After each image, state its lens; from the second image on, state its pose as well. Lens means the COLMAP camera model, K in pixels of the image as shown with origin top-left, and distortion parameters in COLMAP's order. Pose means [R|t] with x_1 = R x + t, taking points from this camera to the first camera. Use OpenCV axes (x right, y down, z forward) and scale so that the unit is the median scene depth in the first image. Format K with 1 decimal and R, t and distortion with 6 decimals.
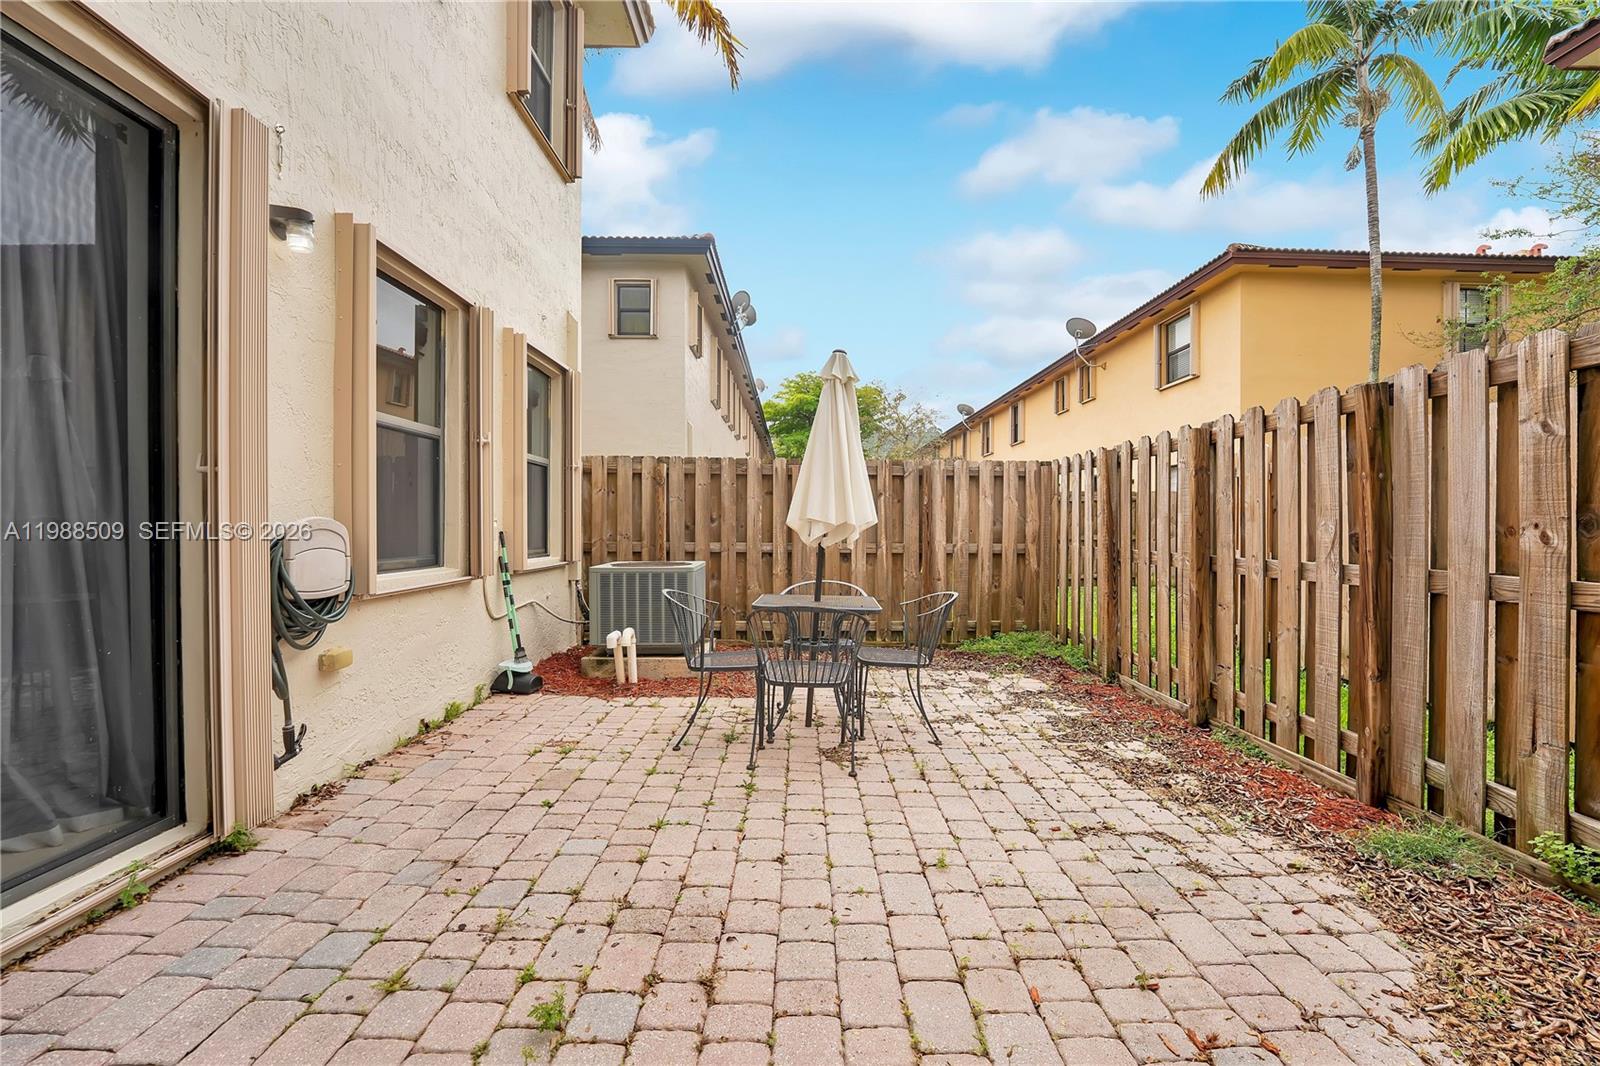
lens RADIAL K [[669.0, 0, 799.7], [0, 669.0, 526.1], [0, 0, 1]] dist [-0.021595, 0.001700]
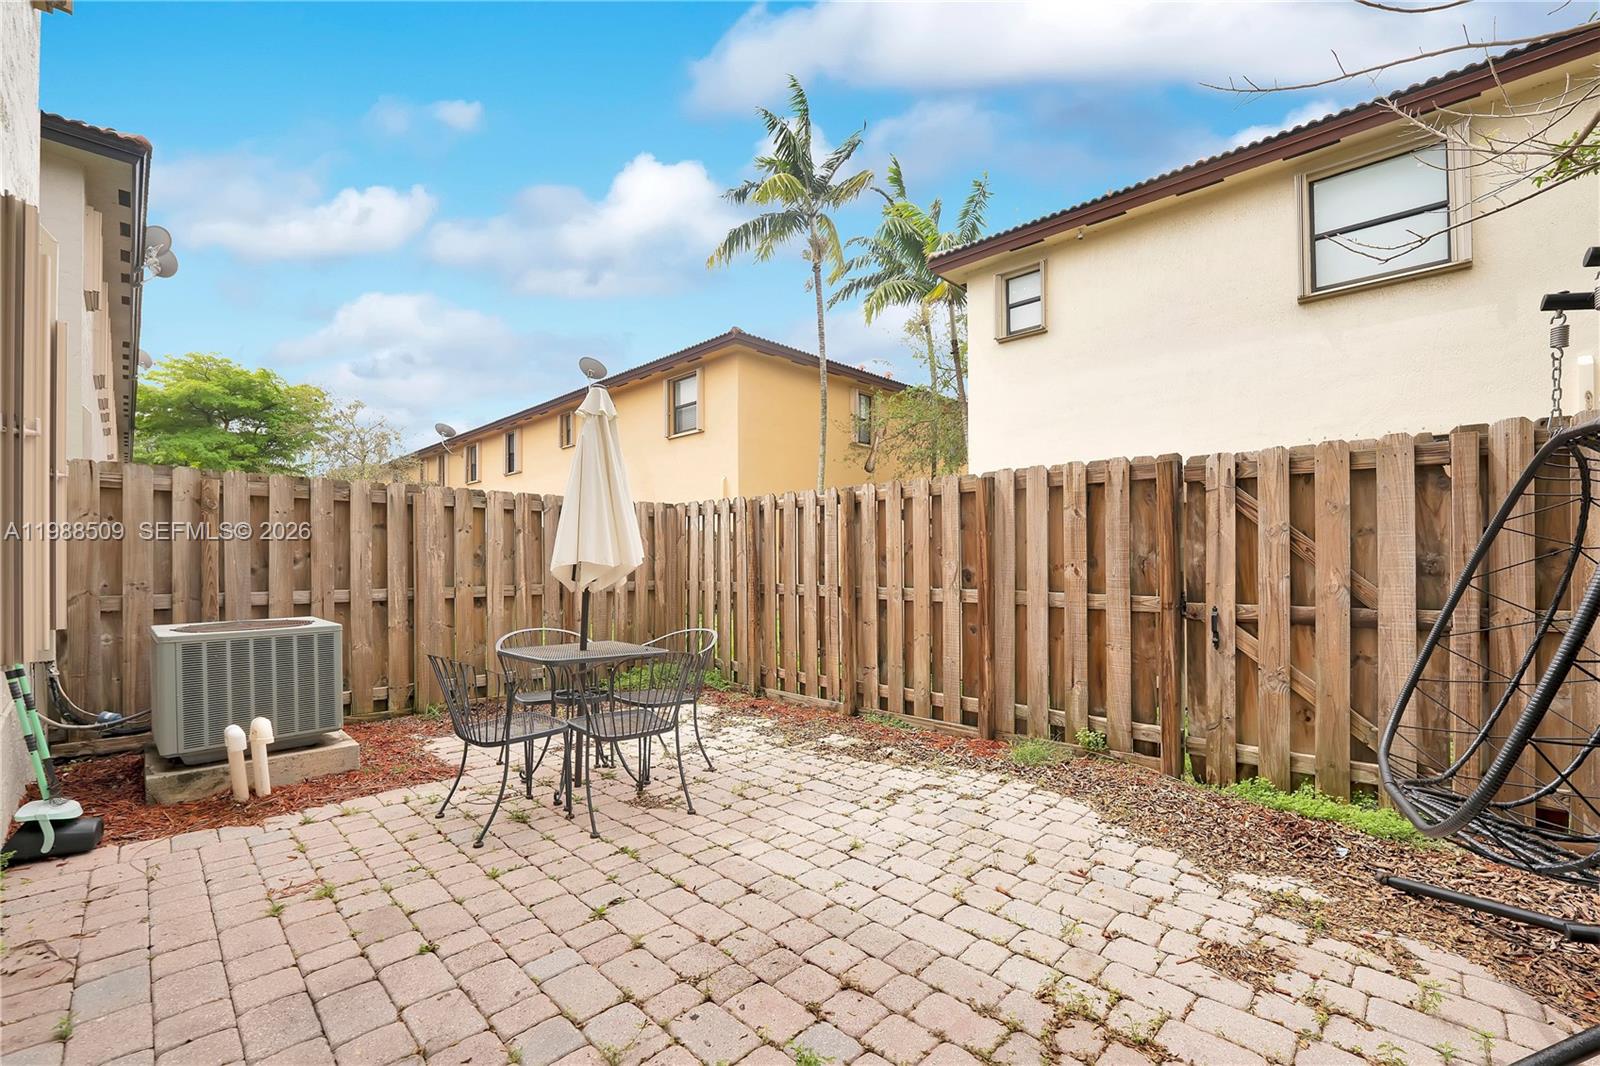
lens RADIAL K [[691.8, 0, 807.7], [0, 691.8, 545.2], [0, 0, 1]] dist [-0.021202, 0.000281]
pose [[0.689886, 0.007509, 0.723880, -0.374509], [0.006000, 0.999853, -0.016089, -0.013816], [-0.723894, 0.015443, 0.689739, 0.086023]]
